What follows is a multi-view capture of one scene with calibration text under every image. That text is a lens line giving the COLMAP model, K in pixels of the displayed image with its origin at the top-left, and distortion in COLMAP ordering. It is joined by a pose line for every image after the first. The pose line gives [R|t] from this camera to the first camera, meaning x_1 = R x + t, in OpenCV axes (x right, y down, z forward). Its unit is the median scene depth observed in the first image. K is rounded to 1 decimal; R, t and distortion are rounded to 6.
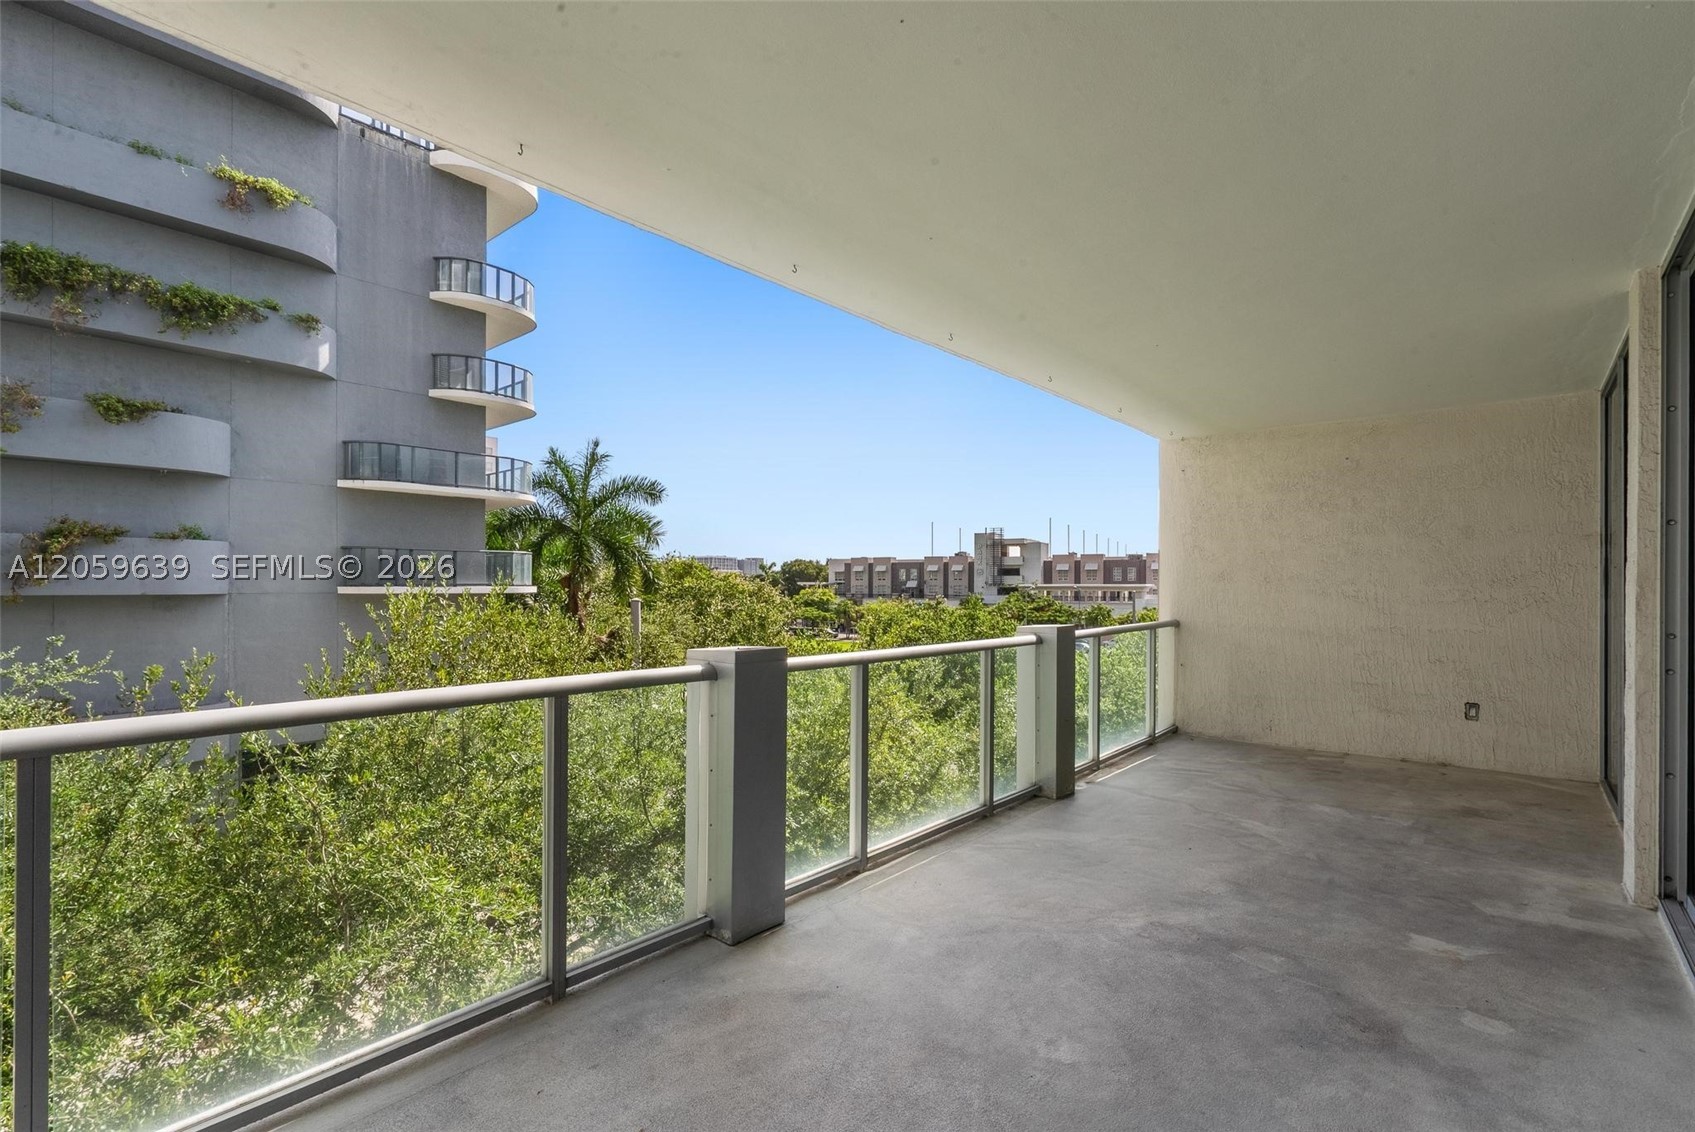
lens RADIAL K [[781.0, 0, 853.8], [0, 781.0, 584.0], [0, 0, 1]] dist [0.001517, -0.000394]
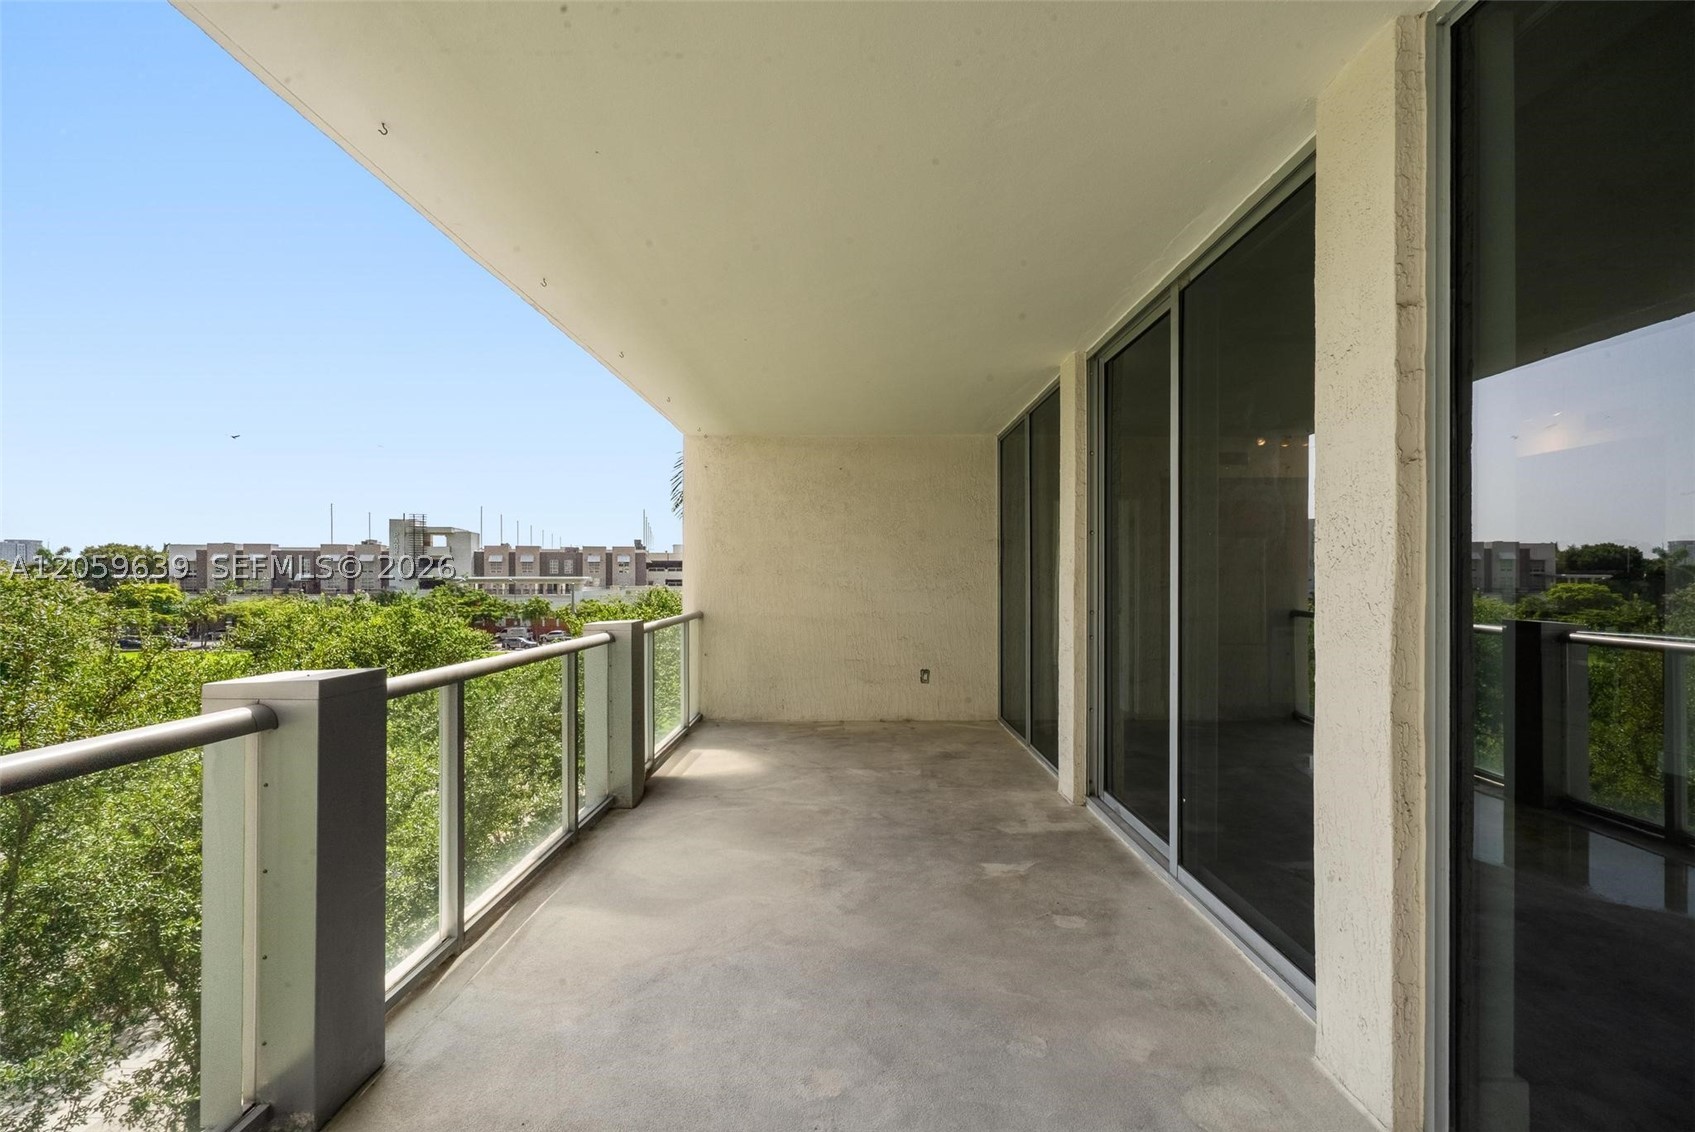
lens RADIAL K [[774.6, 0, 846.9], [0, 774.6, 580.5], [0, 0, 1]] dist [-0.010599, 0.000301]
pose [[0.765726, -0.004899, 0.643149, -0.095431], [0.001504, 0.999982, 0.005826, -0.000238], [-0.643166, -0.003494, 0.765719, 0.093999]]
